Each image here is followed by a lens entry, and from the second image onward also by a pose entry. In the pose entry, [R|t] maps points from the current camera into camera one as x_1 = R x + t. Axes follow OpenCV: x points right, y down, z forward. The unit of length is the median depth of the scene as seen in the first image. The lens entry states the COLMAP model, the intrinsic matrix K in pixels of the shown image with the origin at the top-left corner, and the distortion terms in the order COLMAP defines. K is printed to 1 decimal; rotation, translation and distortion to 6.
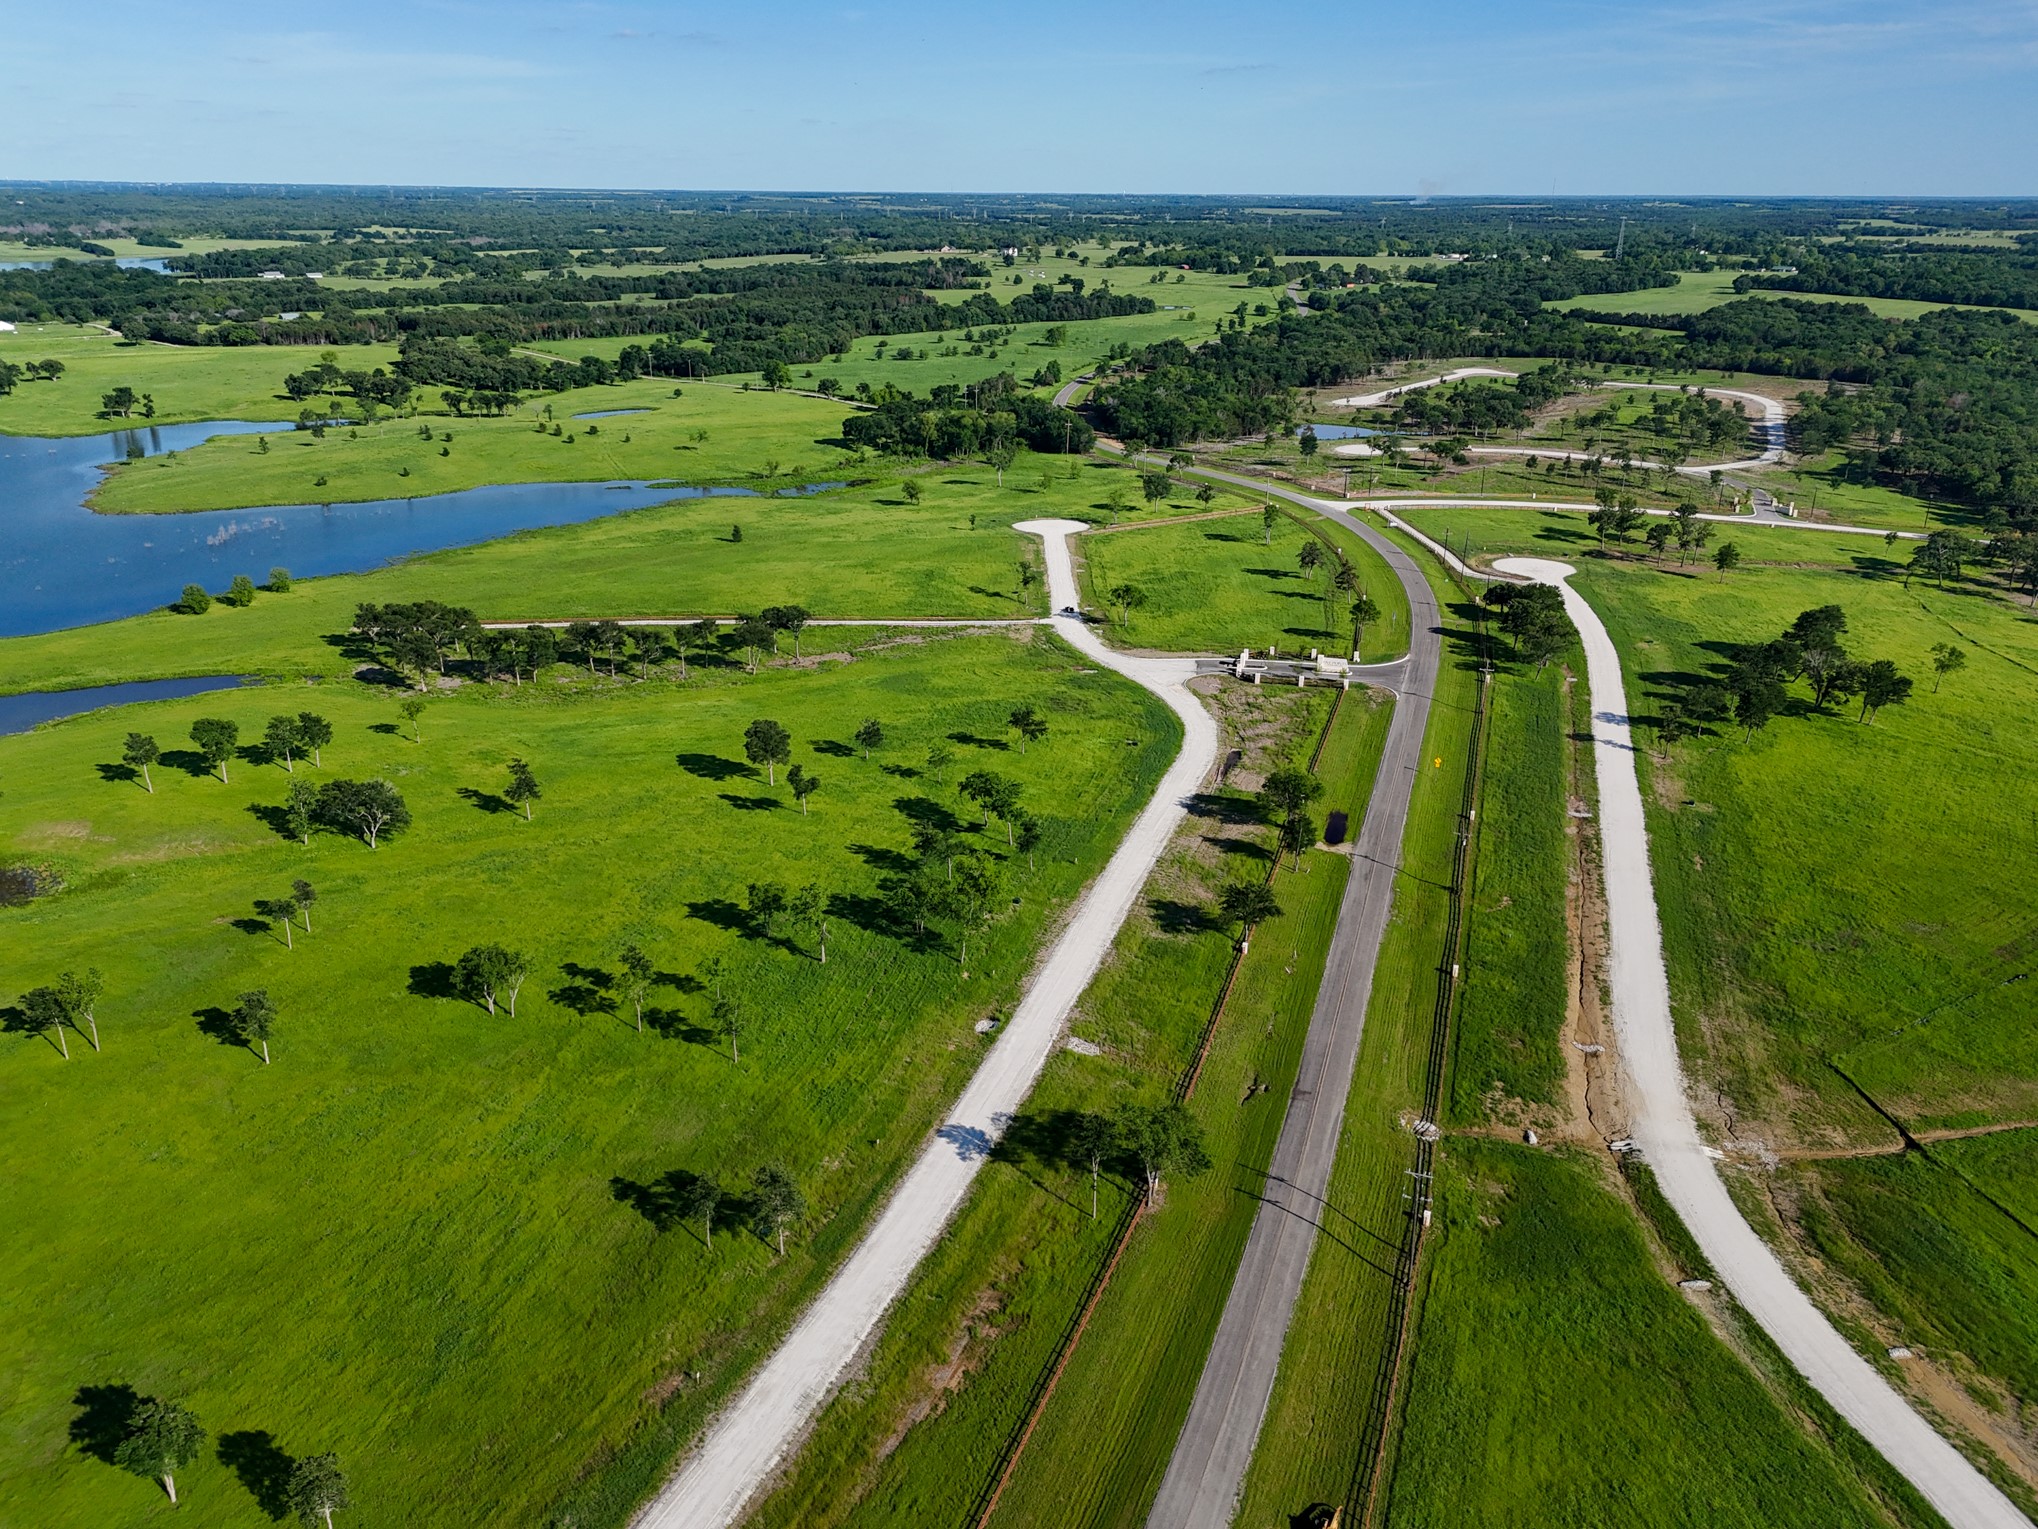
lens RADIAL K [[1508.2, 0, 1018.9], [0, 1508.2, 728.1], [0, 0, 1]] dist [0.060548, -0.058551]
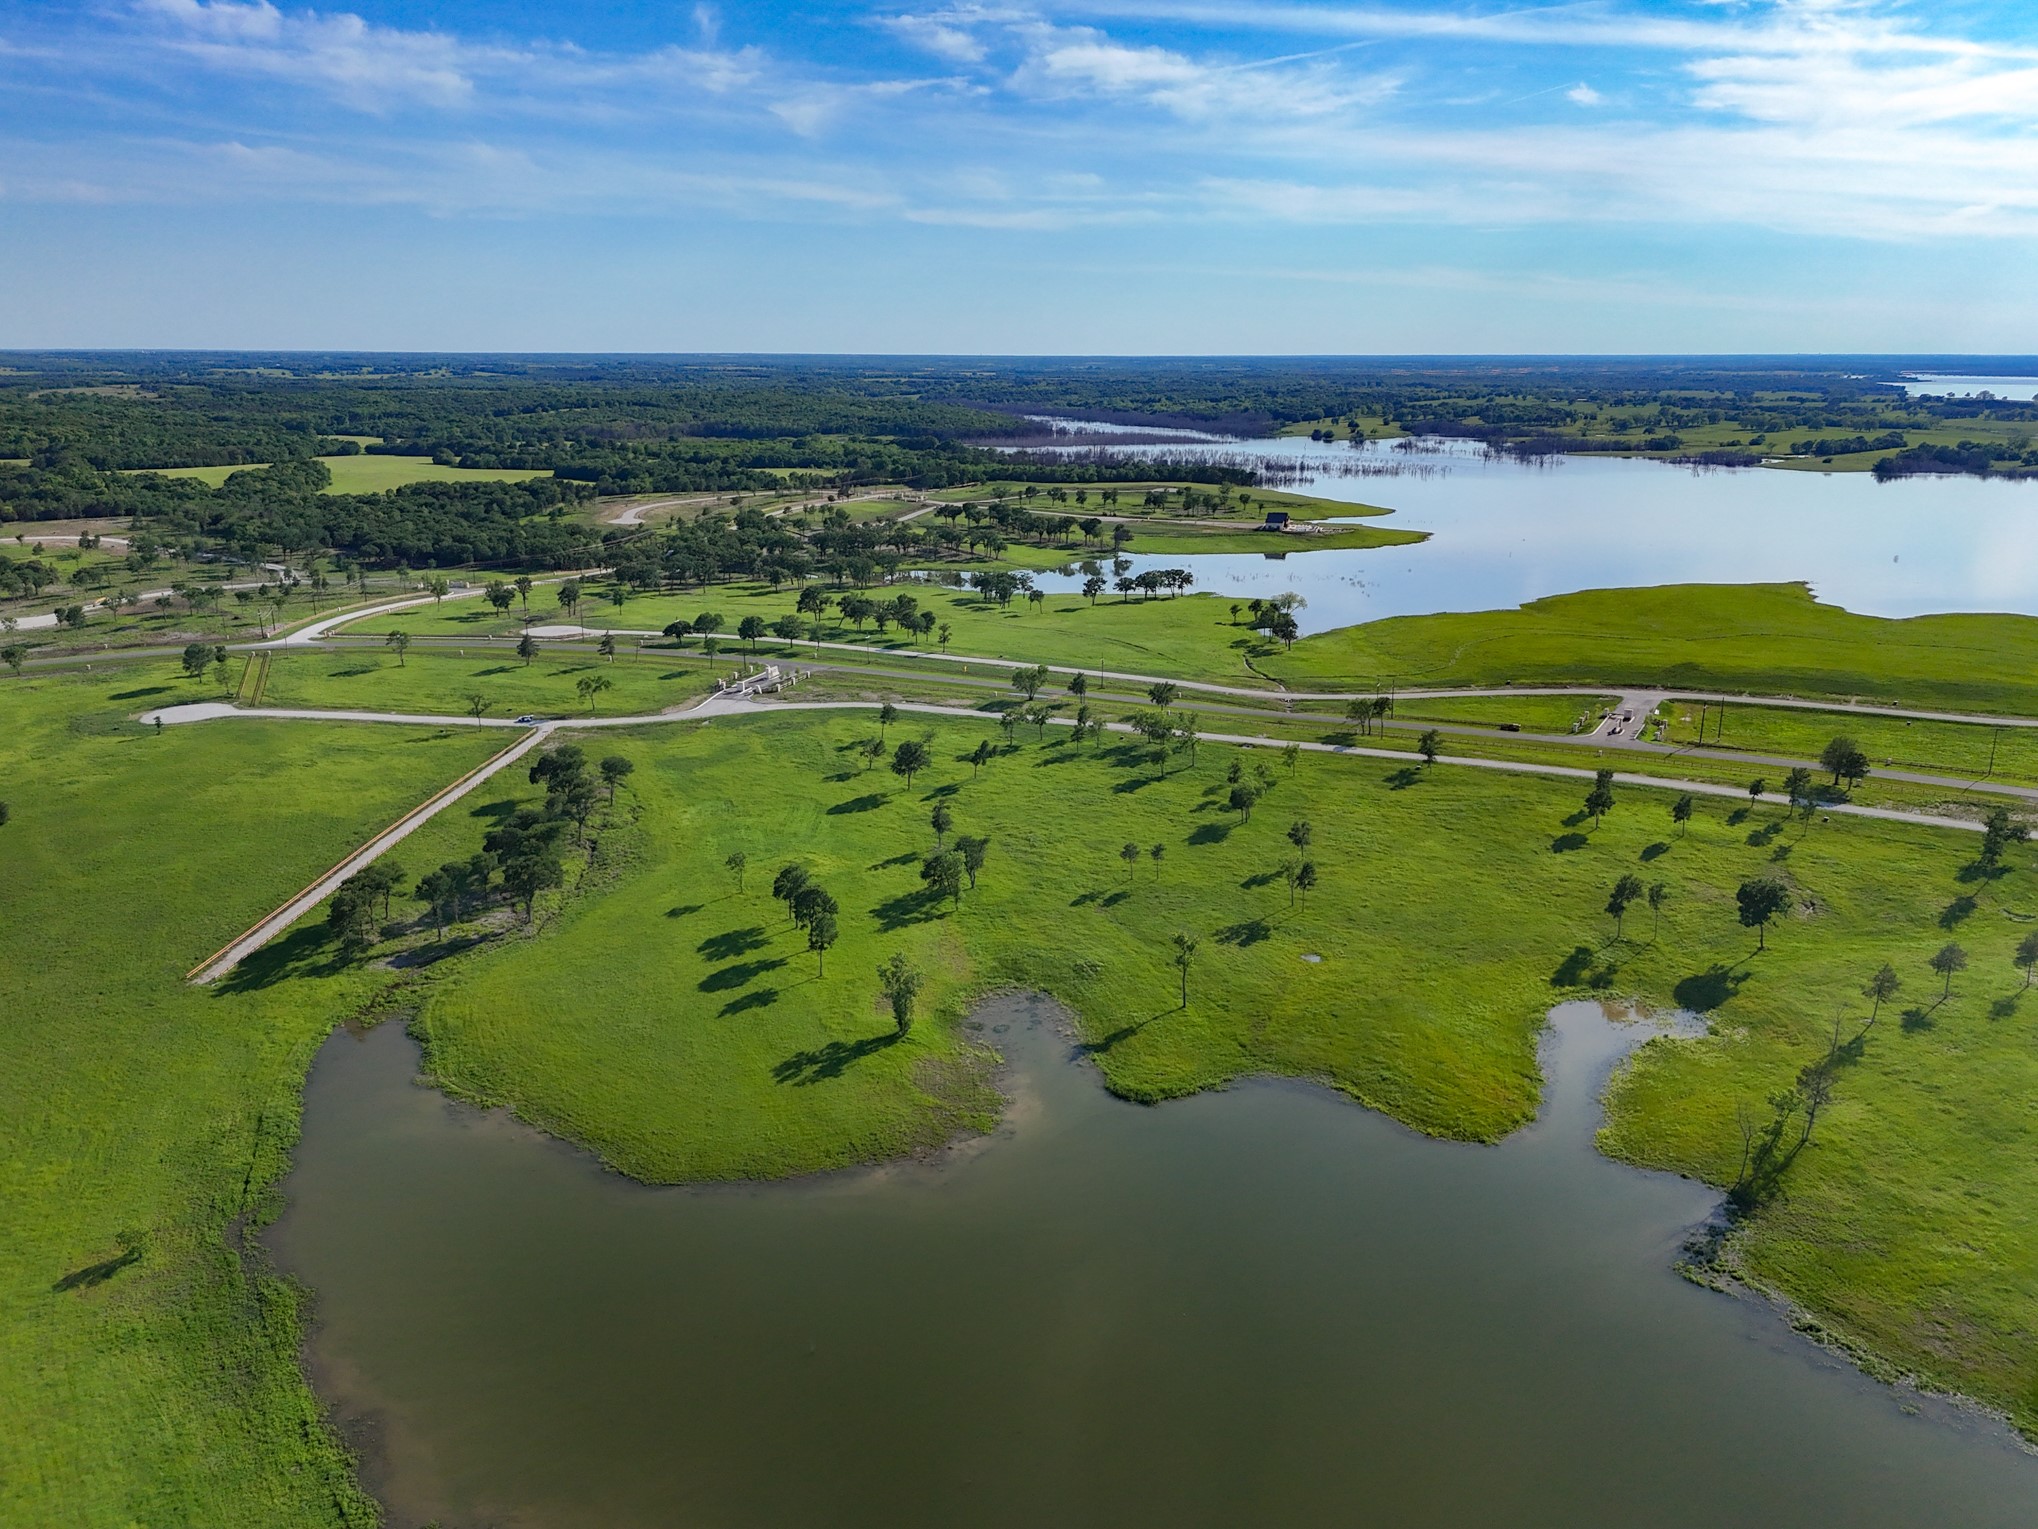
lens RADIAL K [[1504.8, 0, 1016.8], [0, 1504.8, 746.5], [0, 0, 1]] dist [0.056219, -0.050323]
pose [[0.069771, -0.261061, 0.962798, -1.561707], [0.332957, 0.915897, 0.224216, -0.290189], [-0.940357, 0.304927, 0.150825, 0.735657]]
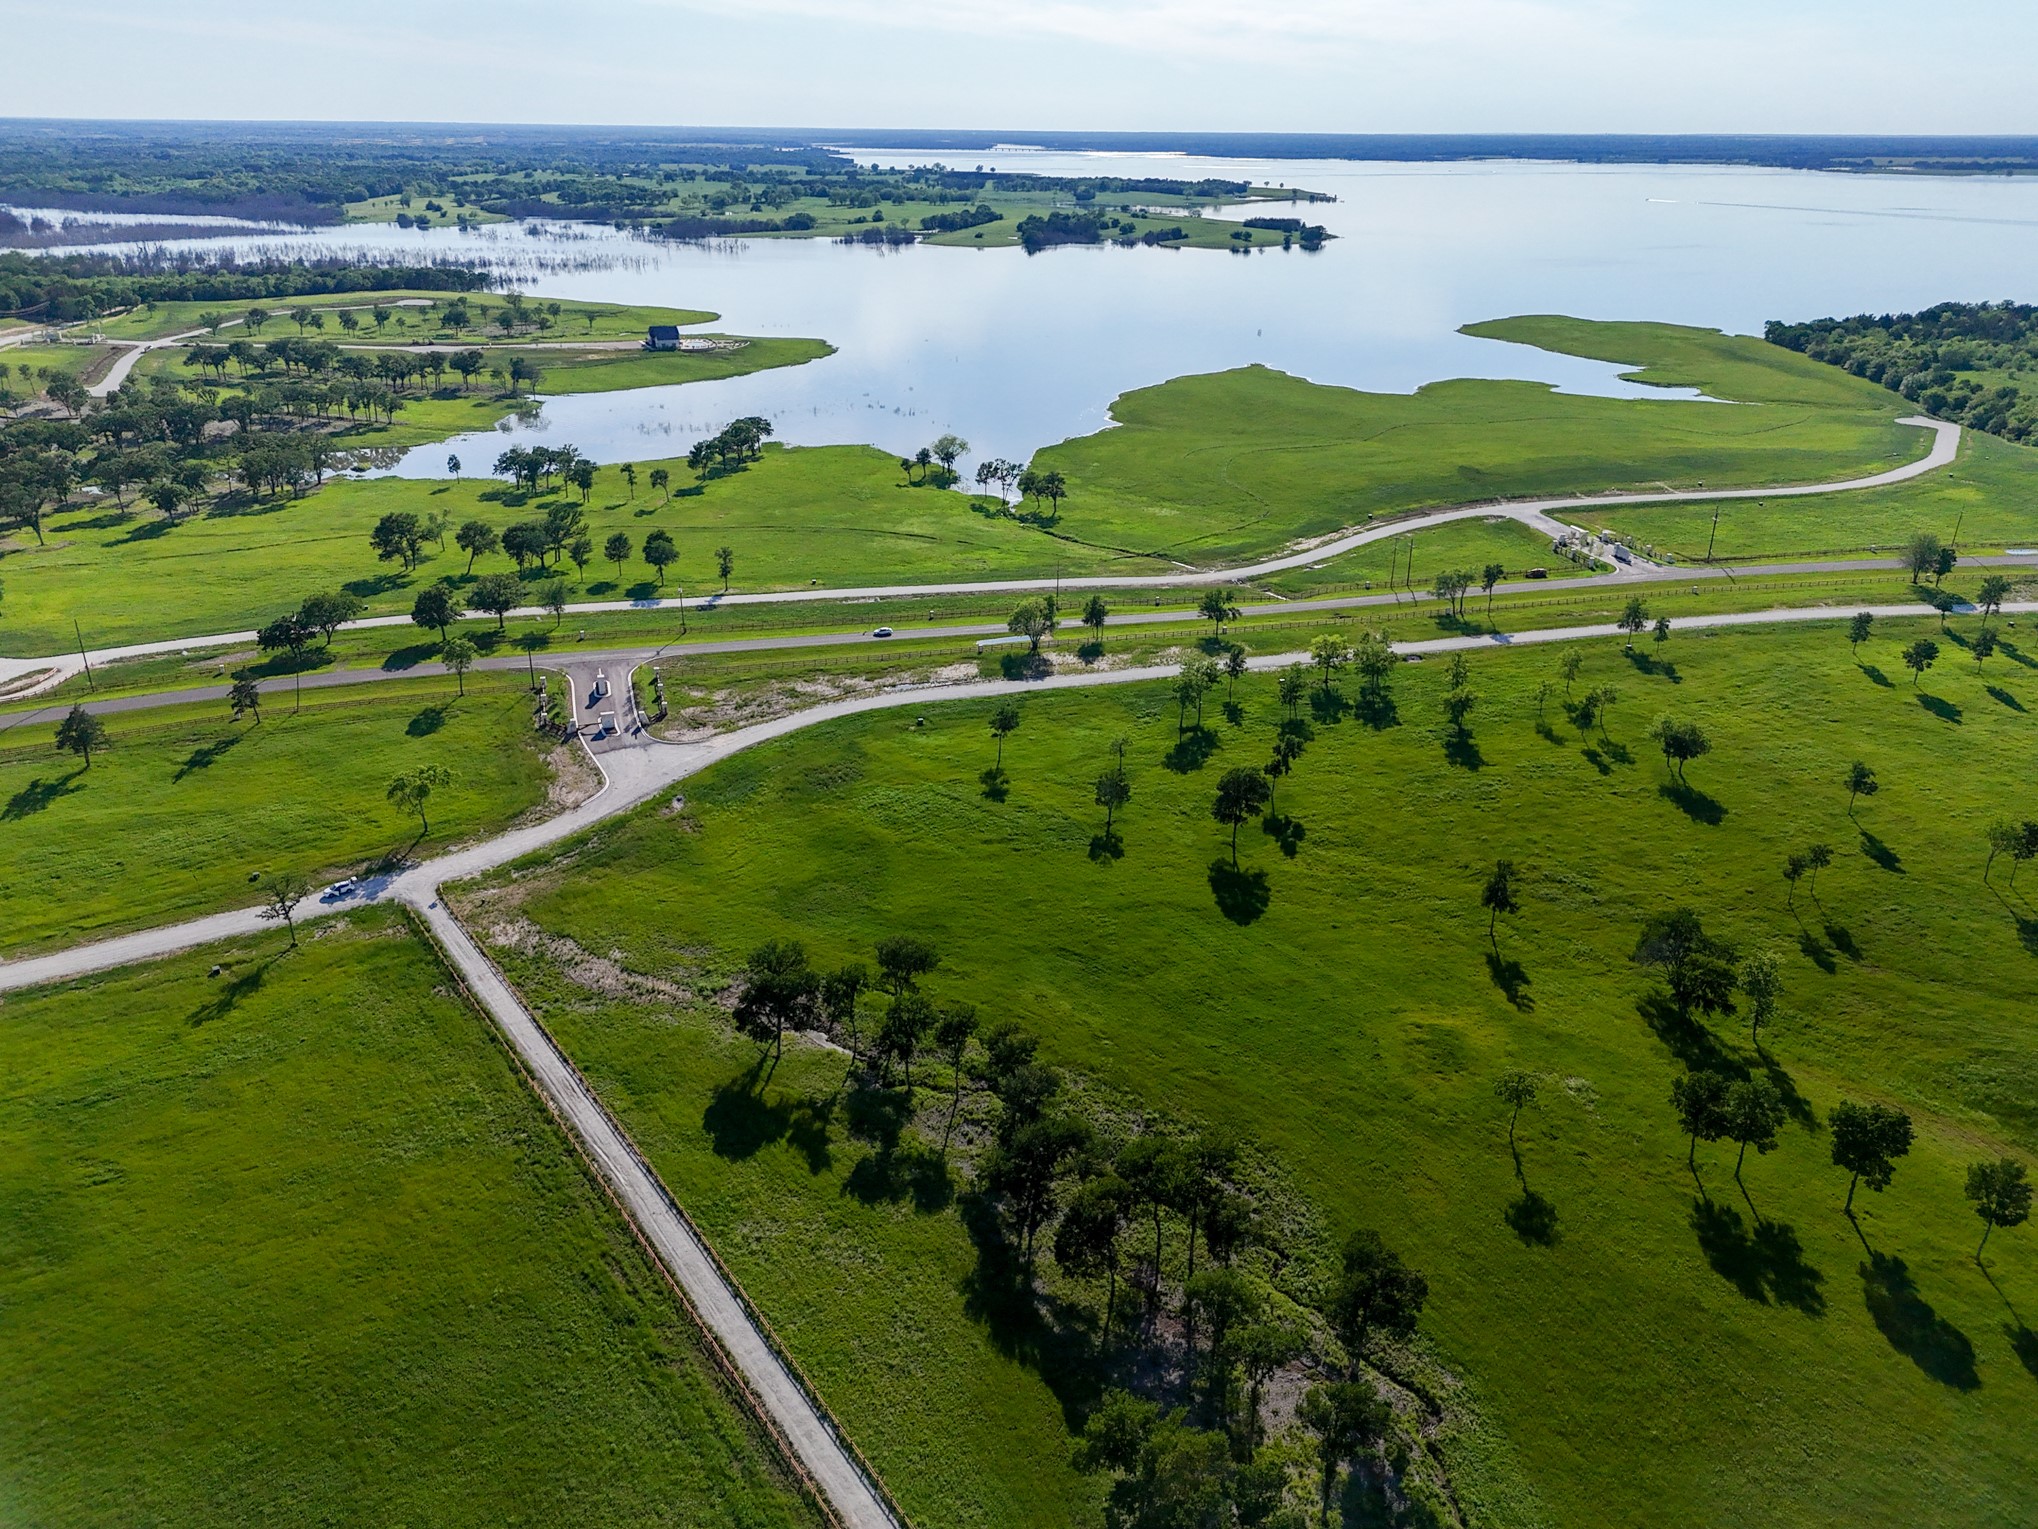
lens RADIAL K [[1494.2, 0, 1019.0], [0, 1494.2, 764.5], [0, 0, 1]] dist [0.065776, -0.072038]
pose [[-0.571079, -0.332651, 0.750475, -0.777438], [0.263621, 0.791474, 0.551428, -0.541039], [-0.777414, 0.512750, -0.364300, 1.480935]]
